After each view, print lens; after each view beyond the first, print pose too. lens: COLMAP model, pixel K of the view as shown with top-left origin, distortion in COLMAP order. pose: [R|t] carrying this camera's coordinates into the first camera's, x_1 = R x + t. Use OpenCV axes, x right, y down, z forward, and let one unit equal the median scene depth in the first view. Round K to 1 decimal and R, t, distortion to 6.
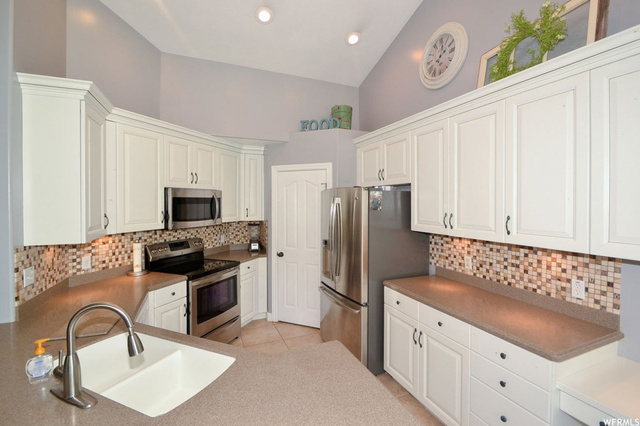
lens RADIAL K [[284.6, 0, 314.5], [0, 284.6, 204.6], [0, 0, 1]] dist [-0.014066, -0.005159]
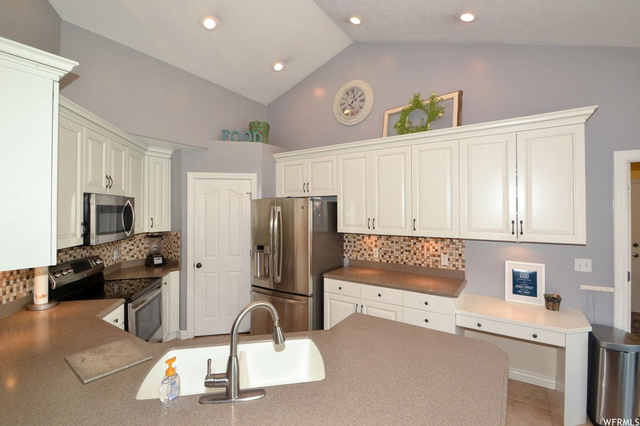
lens RADIAL K [[284.6, 0, 319.4], [0, 284.6, 203.9], [0, 0, 1]] dist [-0.014066, -0.005159]
pose [[0.833932, 0.009100, 0.551793, -0.424422], [0.007446, 0.999587, -0.027738, -0.001828], [-0.551818, 0.027240, 0.833520, -0.031138]]
